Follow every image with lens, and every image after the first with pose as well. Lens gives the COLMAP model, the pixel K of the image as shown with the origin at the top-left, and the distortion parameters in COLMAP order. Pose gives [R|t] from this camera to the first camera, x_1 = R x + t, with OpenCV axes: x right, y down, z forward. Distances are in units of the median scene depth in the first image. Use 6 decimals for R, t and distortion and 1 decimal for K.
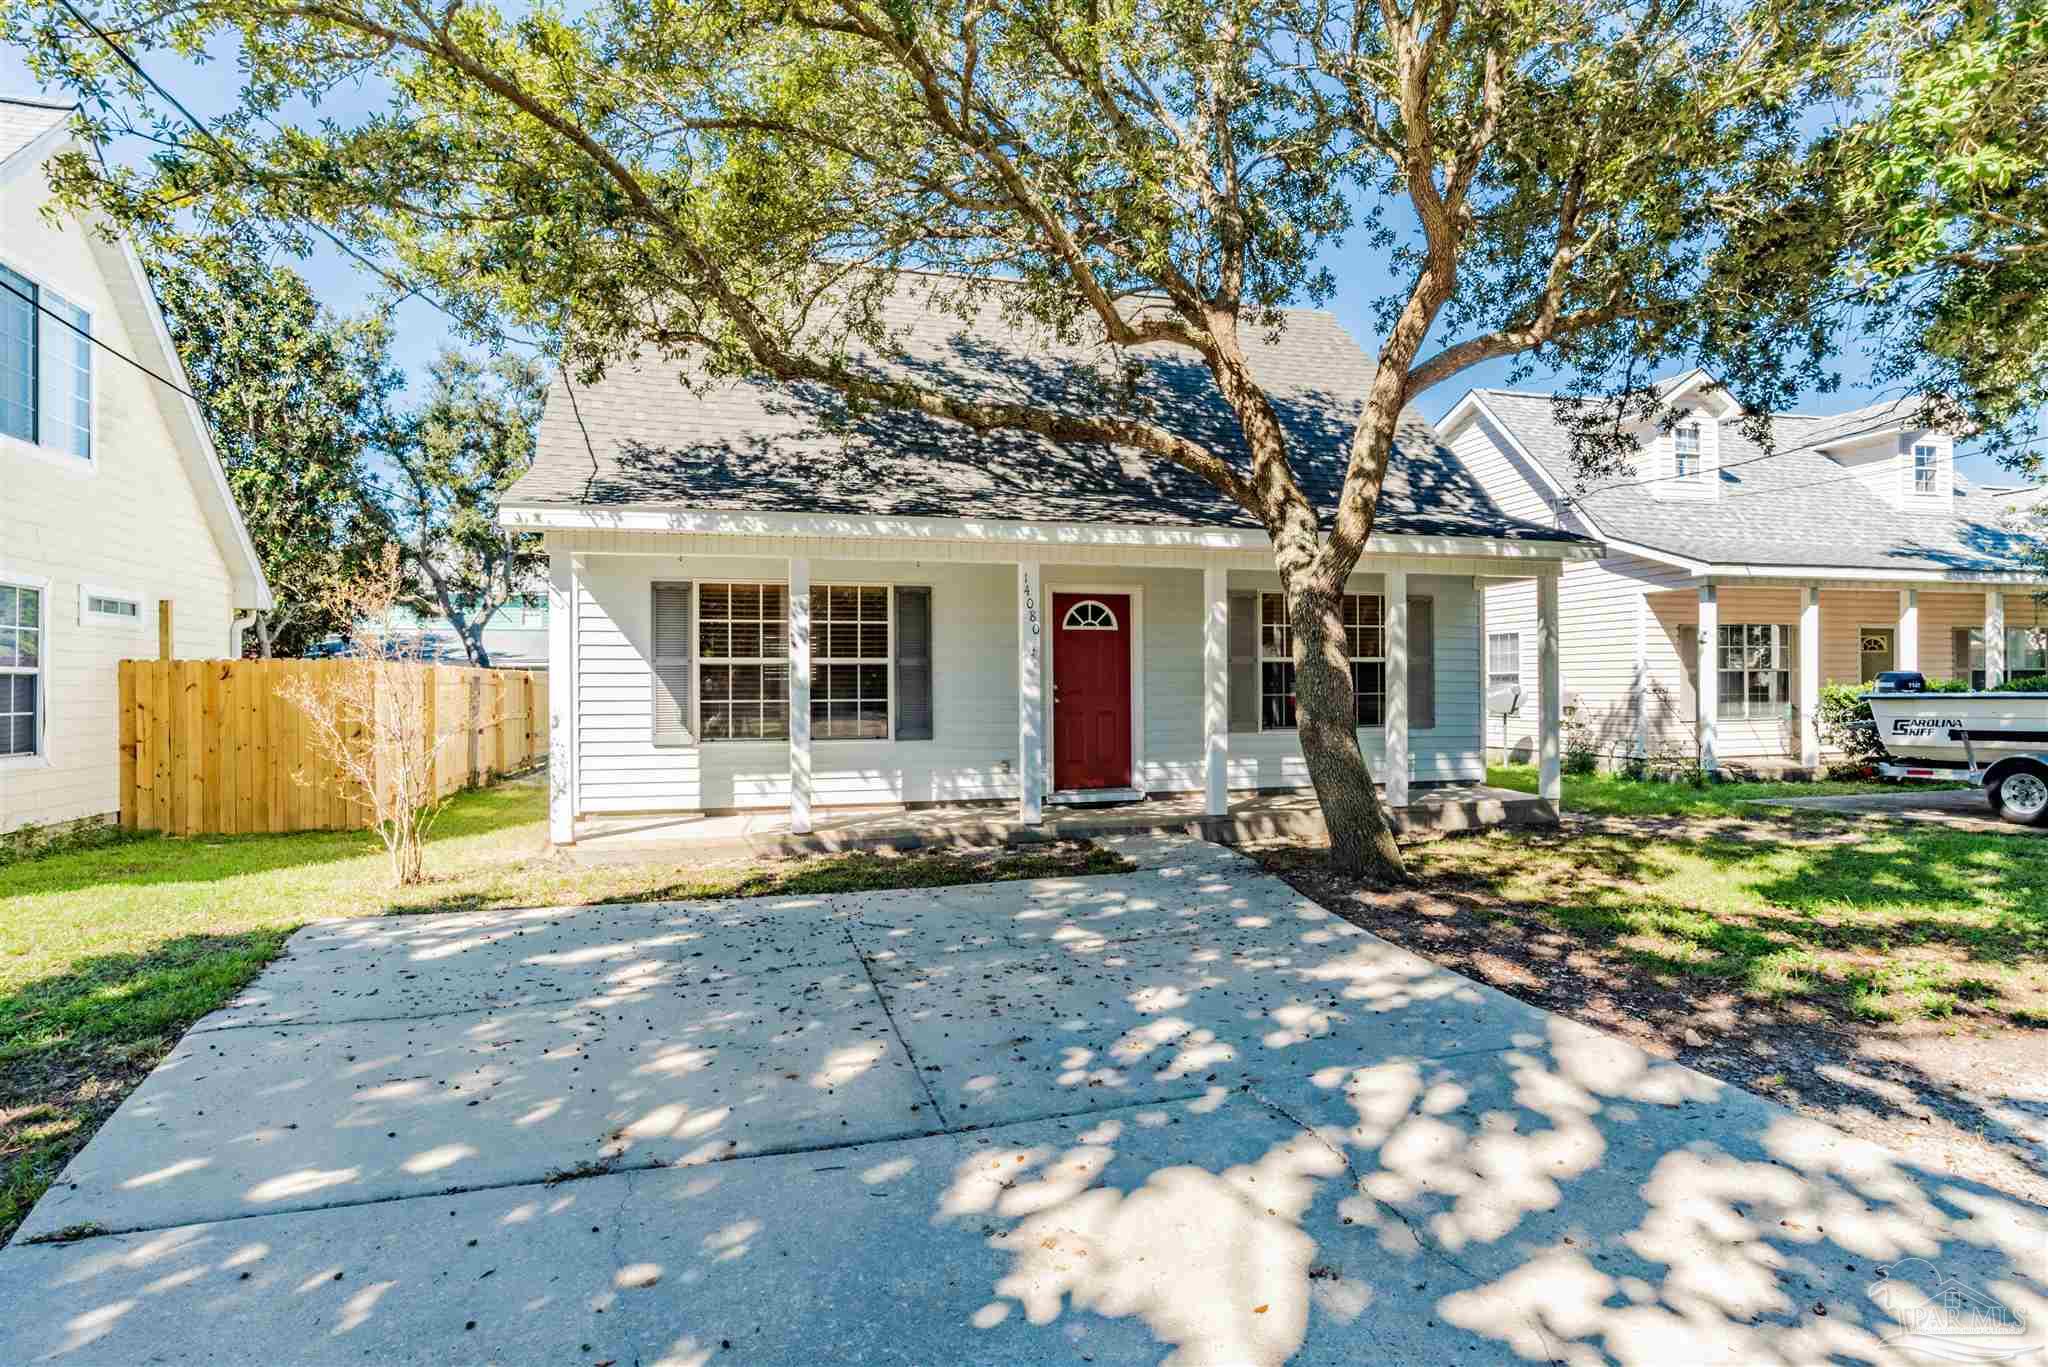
lens RADIAL K [[1024.0, 0, 981.4], [0, 1024.0, 687.7], [0, 0, 1]] dist [-0.025106, -0.000053]
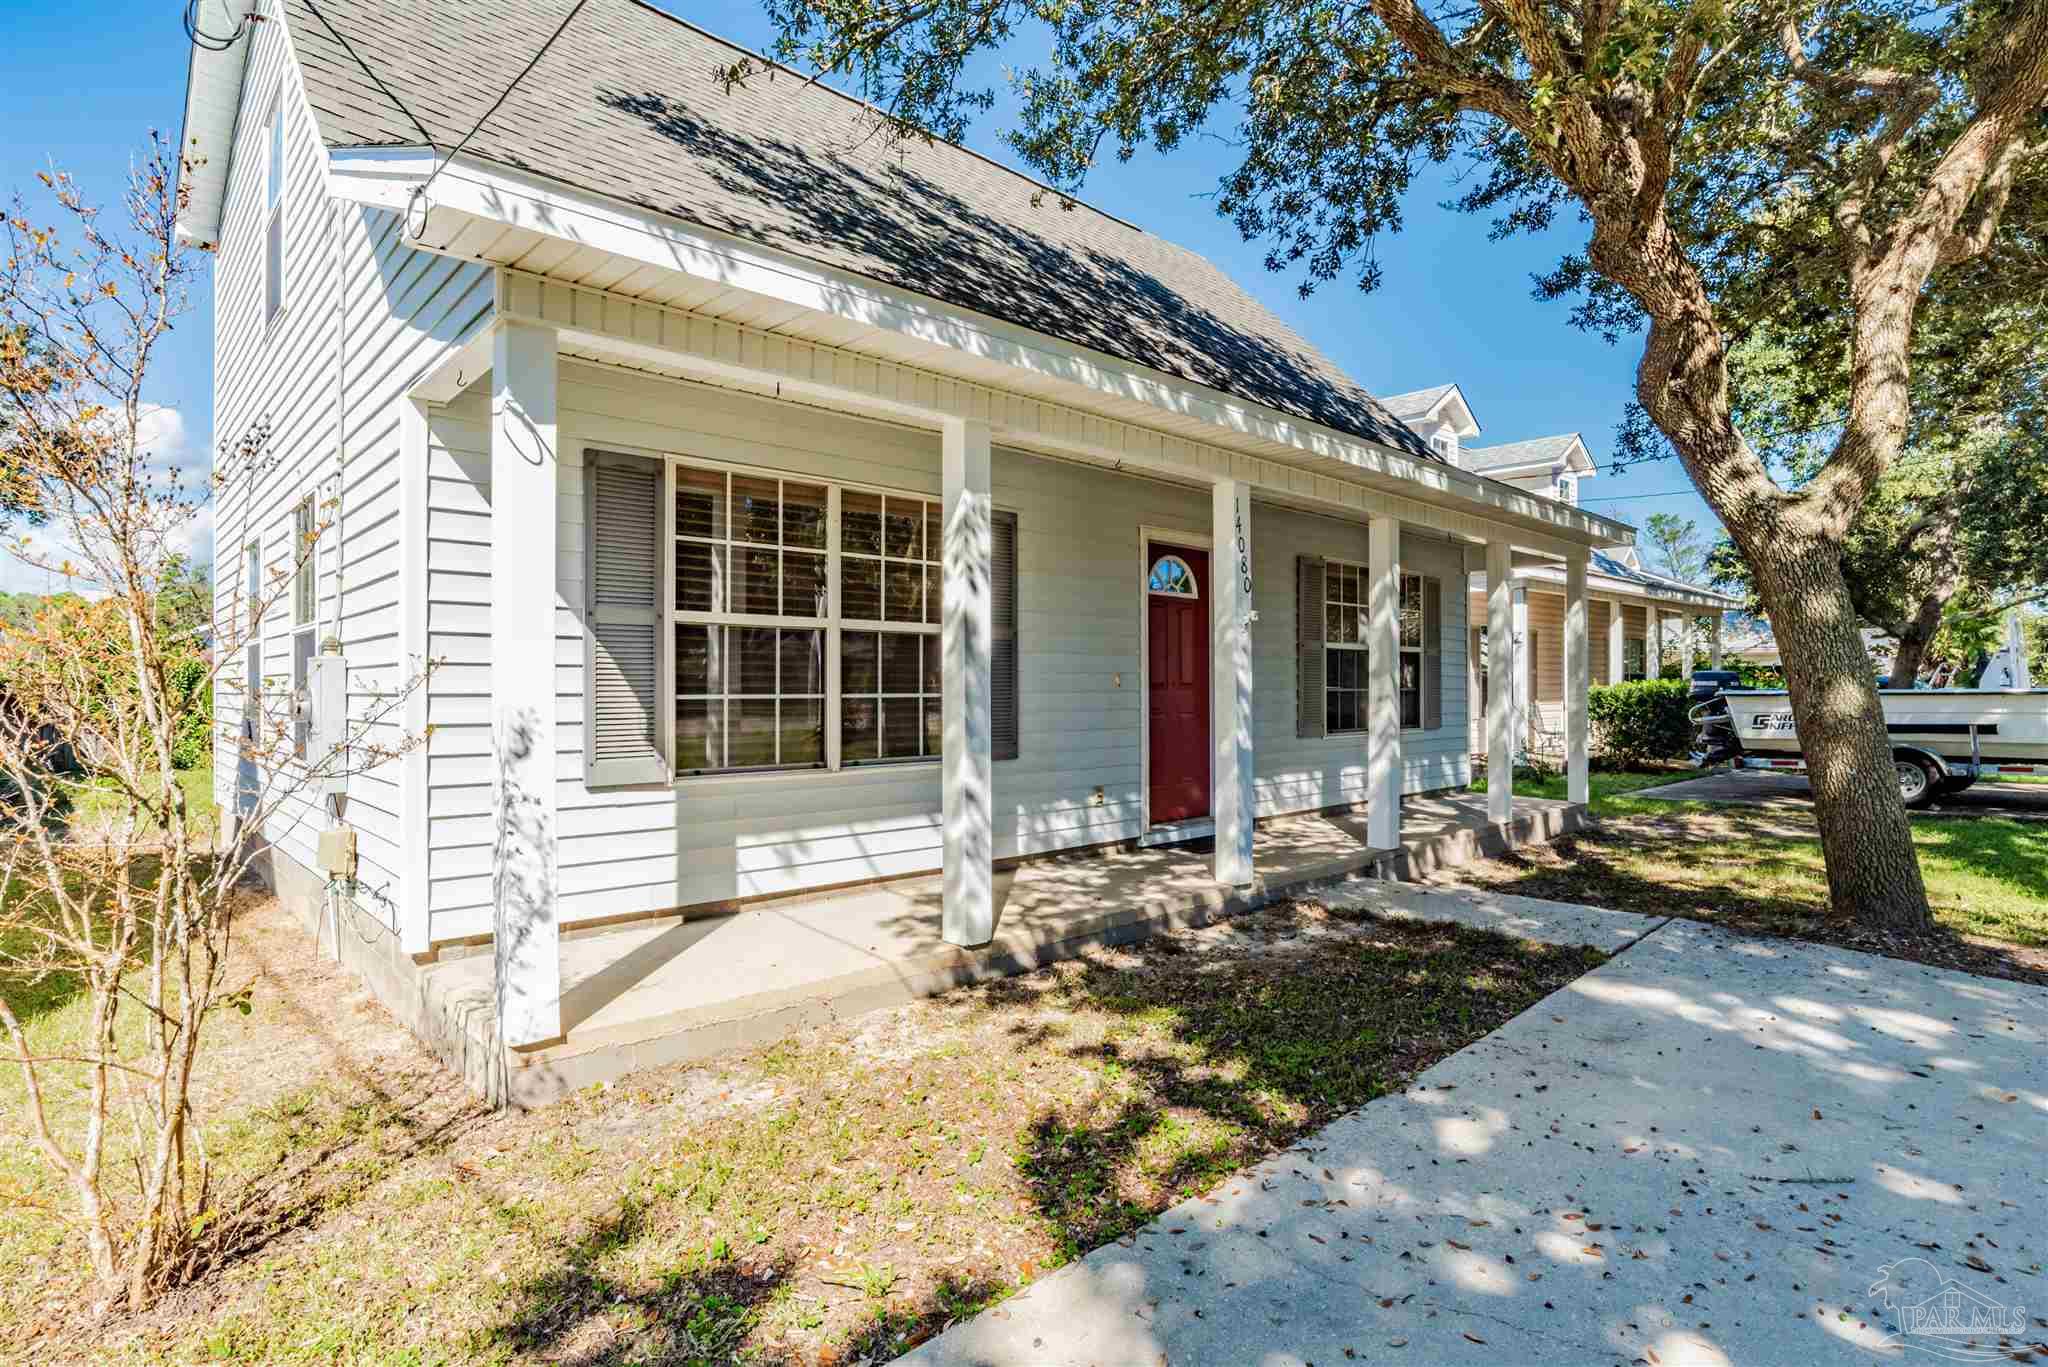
lens RADIAL K [[1042.0, 0, 1028.7], [0, 1042.0, 685.6], [0, 0, 1]] dist [-0.042458, 0.021976]
pose [[0.880776, 0.006625, 0.473487, -0.340315], [-0.008367, 0.999964, 0.001573, 0.005308], [-0.473460, -0.005347, 0.880799, 0.430253]]
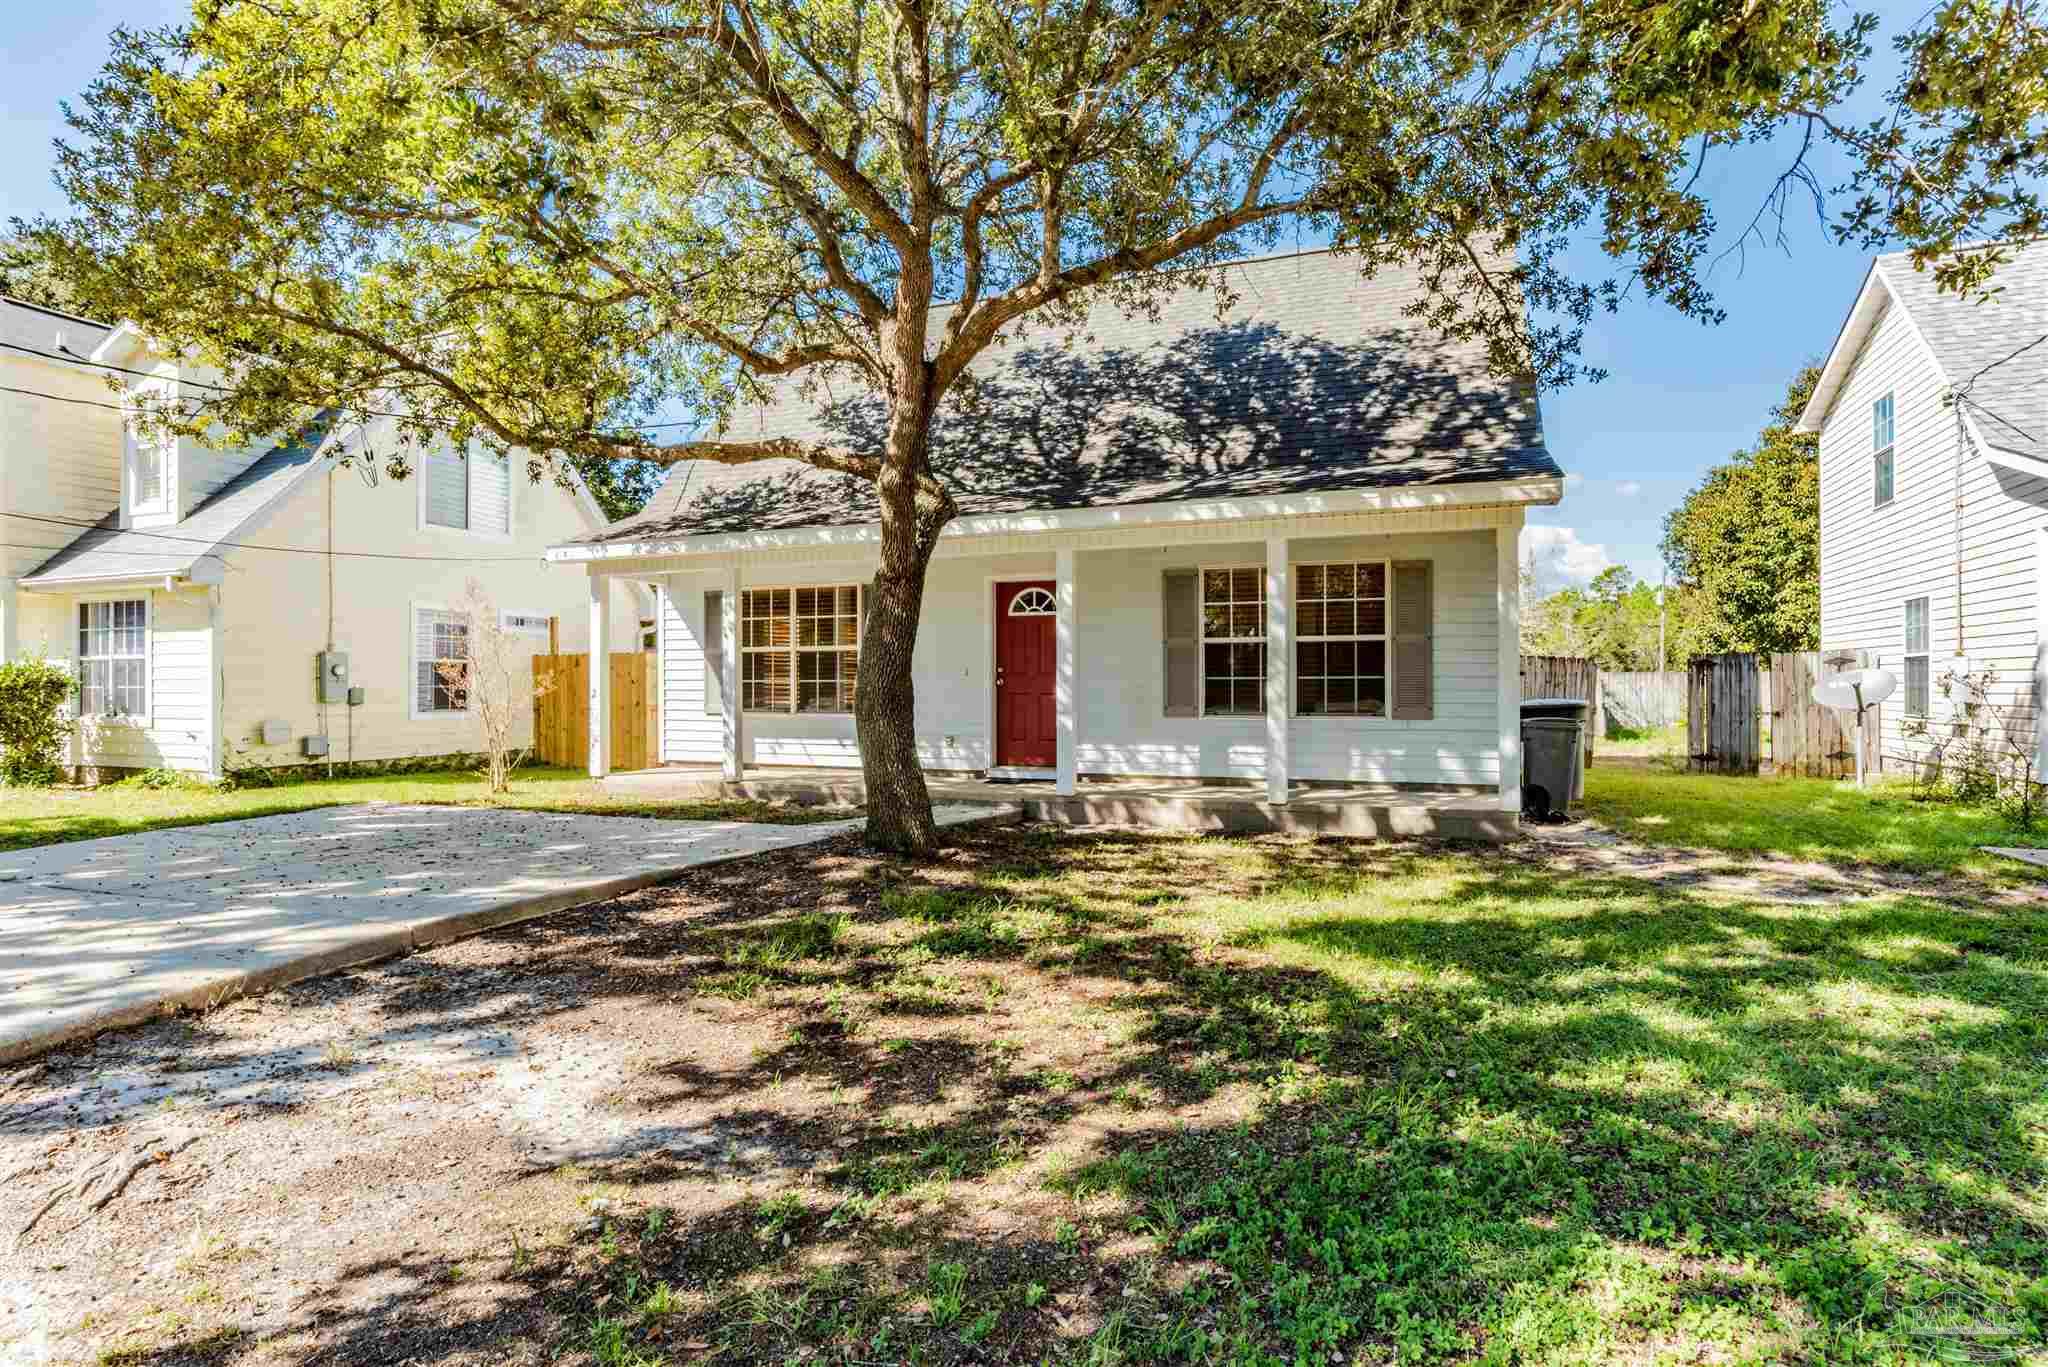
lens RADIAL K [[1042.0, 0, 1028.7], [0, 1042.0, 685.6], [0, 0, 1]] dist [-0.042458, 0.021976]
pose [[0.799918, 0.008502, -0.600050, 0.776223], [0.004188, 0.999796, 0.019748, -0.005892], [0.600095, -0.018310, 0.799719, 0.142451]]
